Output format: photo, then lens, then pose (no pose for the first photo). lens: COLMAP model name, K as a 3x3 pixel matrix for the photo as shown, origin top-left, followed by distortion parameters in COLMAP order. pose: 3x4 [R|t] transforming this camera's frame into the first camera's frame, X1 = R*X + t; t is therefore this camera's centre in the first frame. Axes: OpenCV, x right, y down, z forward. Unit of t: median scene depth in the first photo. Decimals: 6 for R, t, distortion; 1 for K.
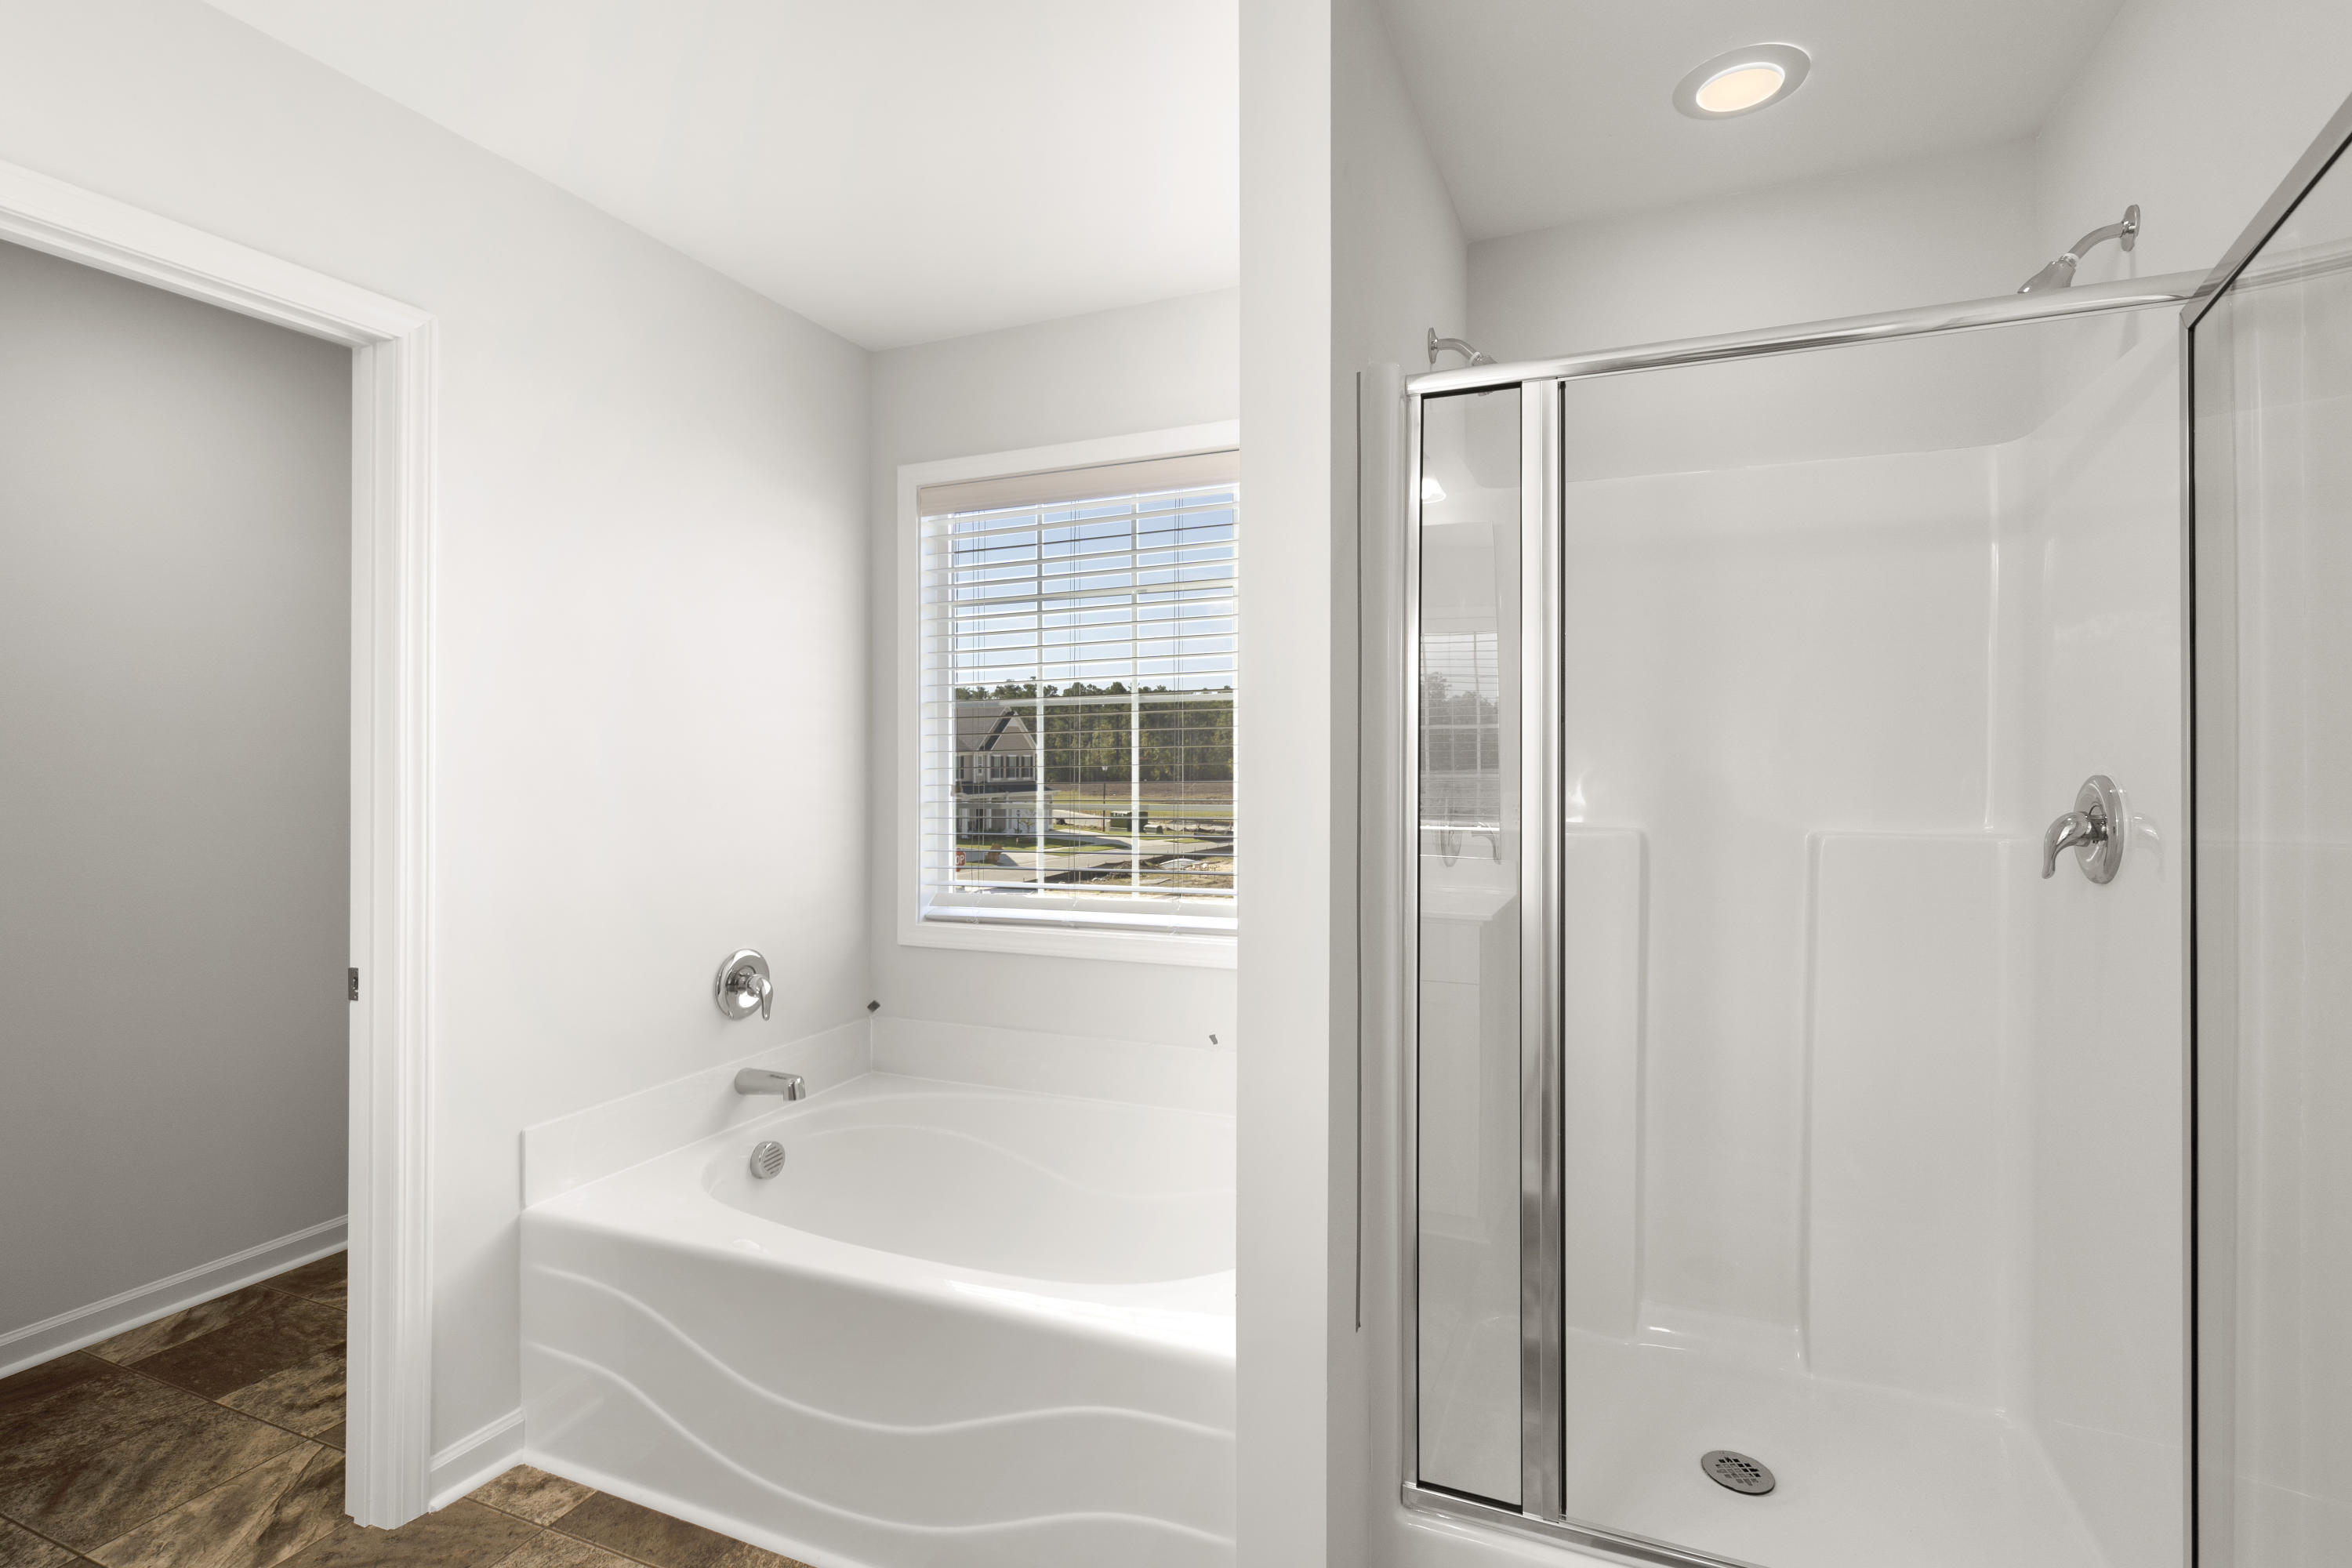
lens RADIAL K [[1088.9, 0, 1176.0], [0, 1088.9, 779.8], [0, 0, 1]] dist [0.001299, -0.000231]
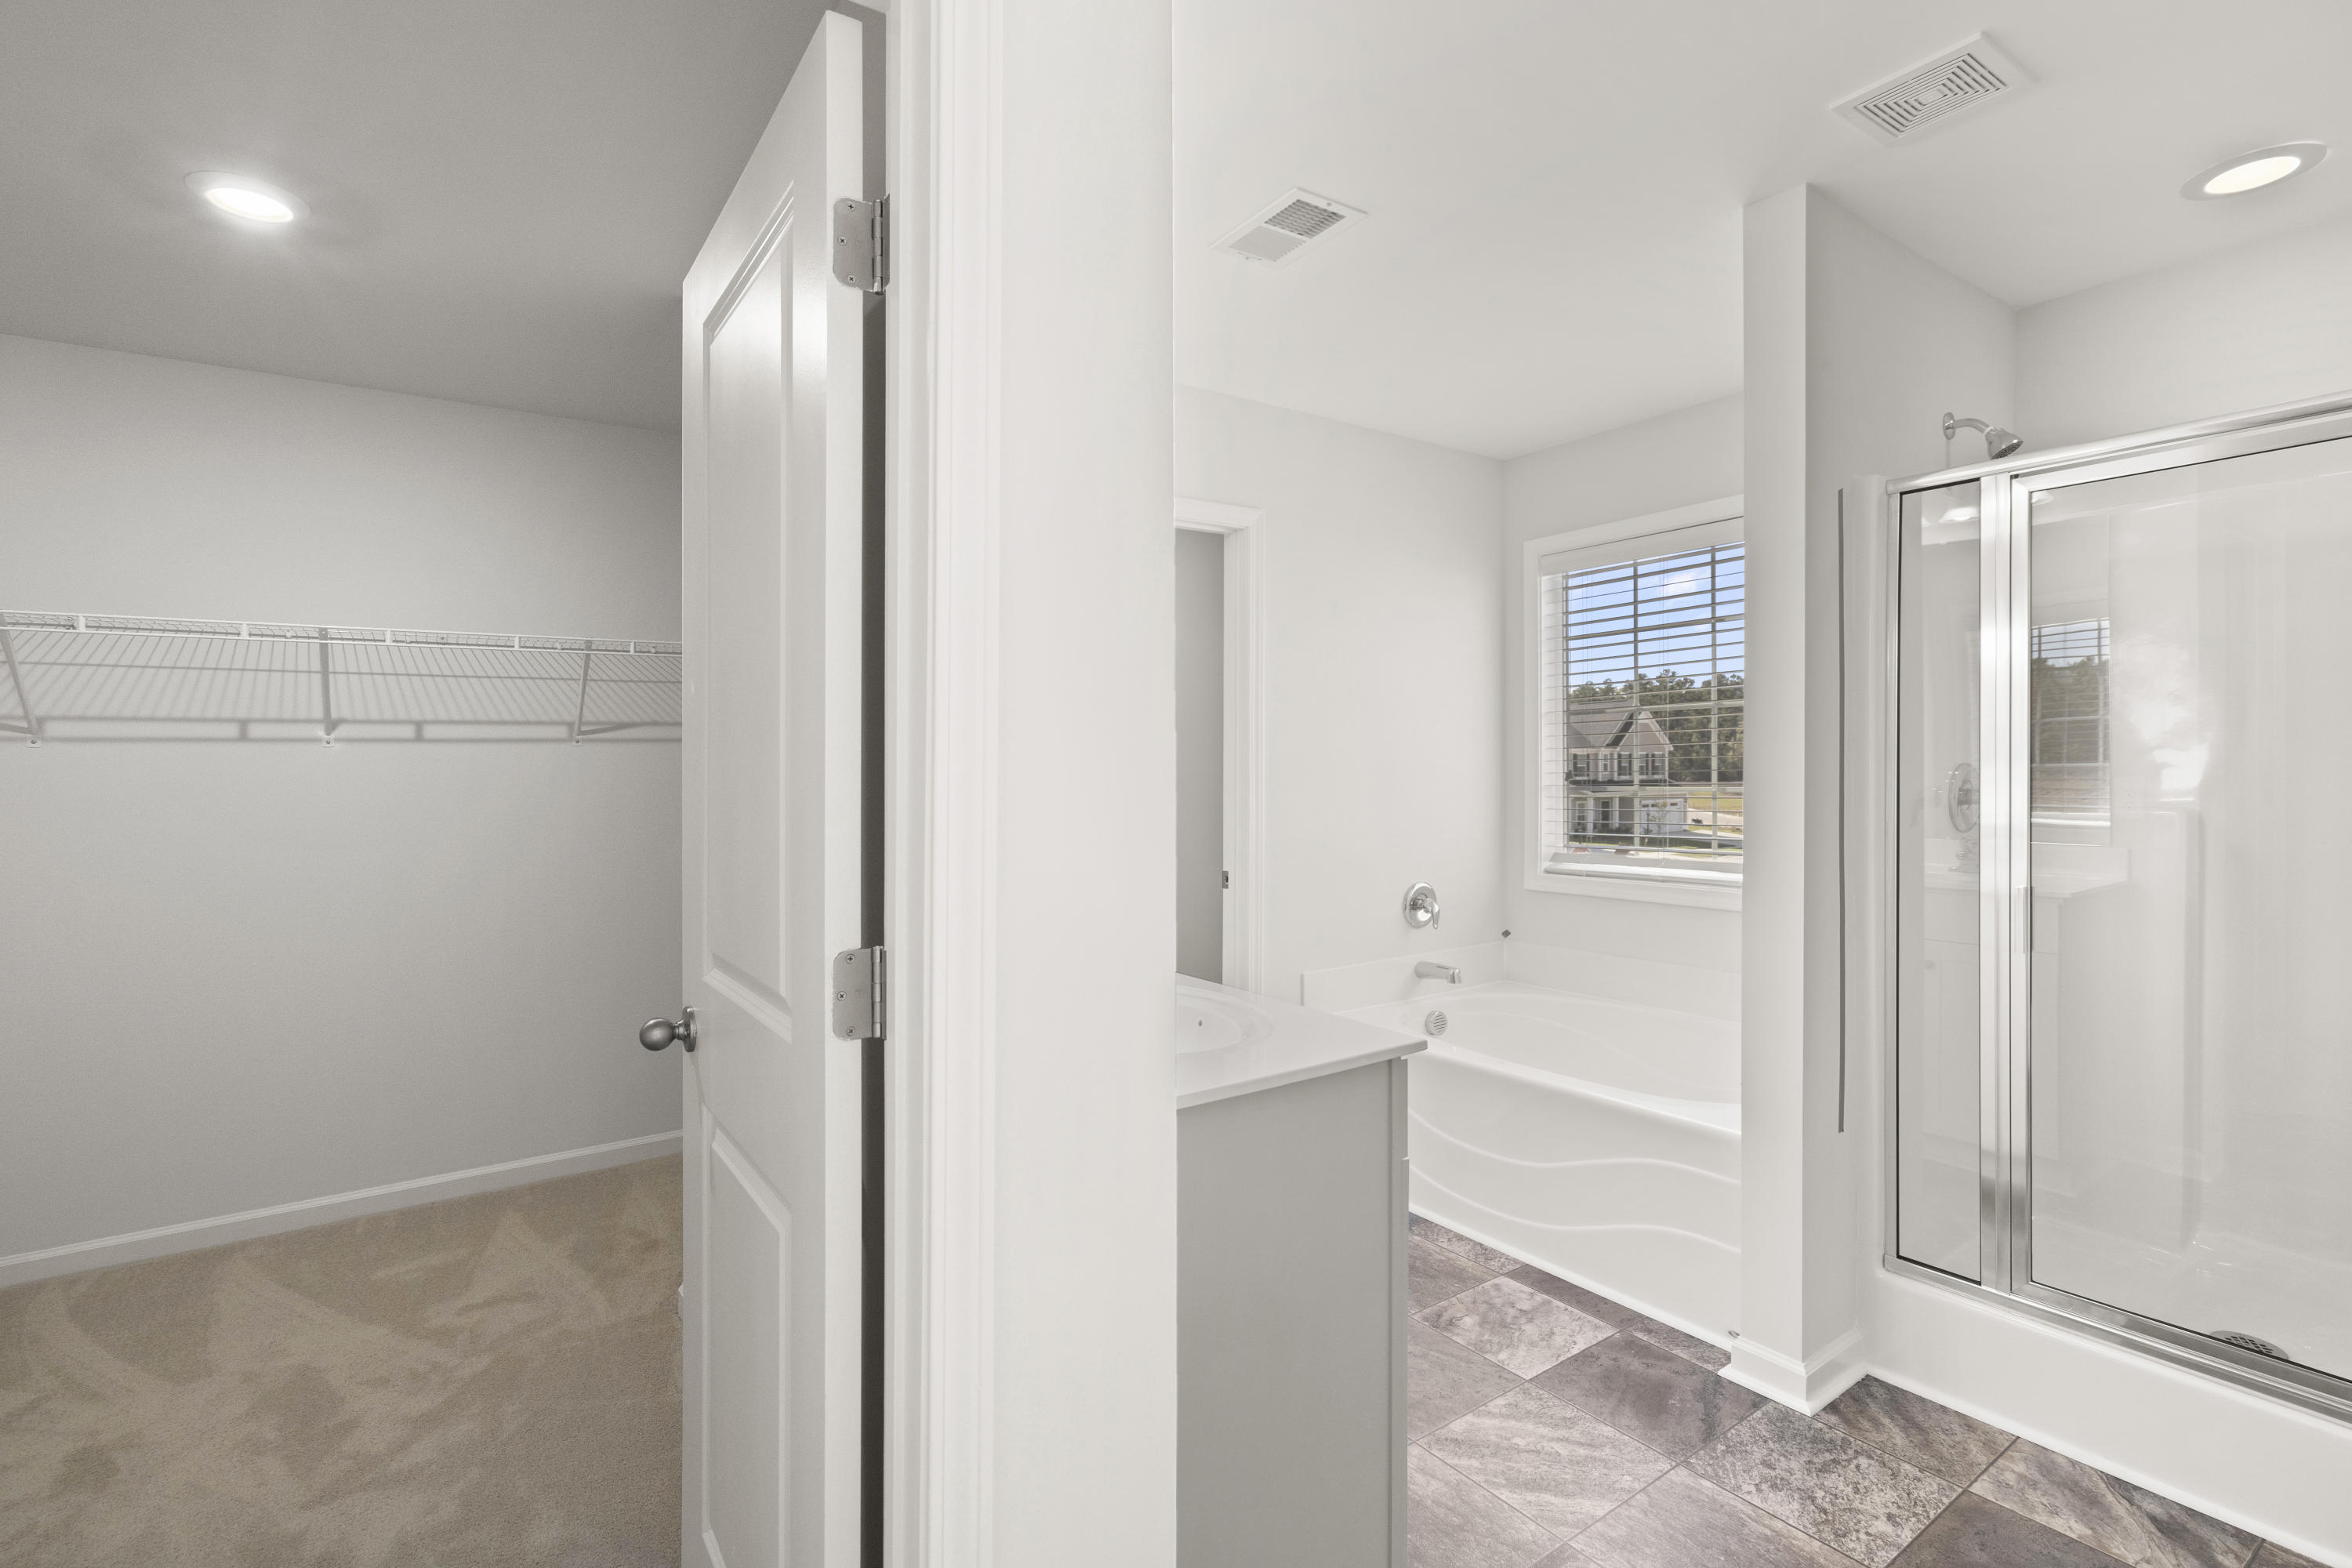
lens RADIAL K [[1088.9, 0, 1175.3], [0, 1088.9, 781.0], [0, 0, 1]] dist [0.001299, -0.000231]
pose [[0.848599, -0.000539, -0.529036, 0.101287], [0.001196, 0.999999, 0.000899, 0.012198], [0.529035, -0.001396, 0.848599, -0.412740]]
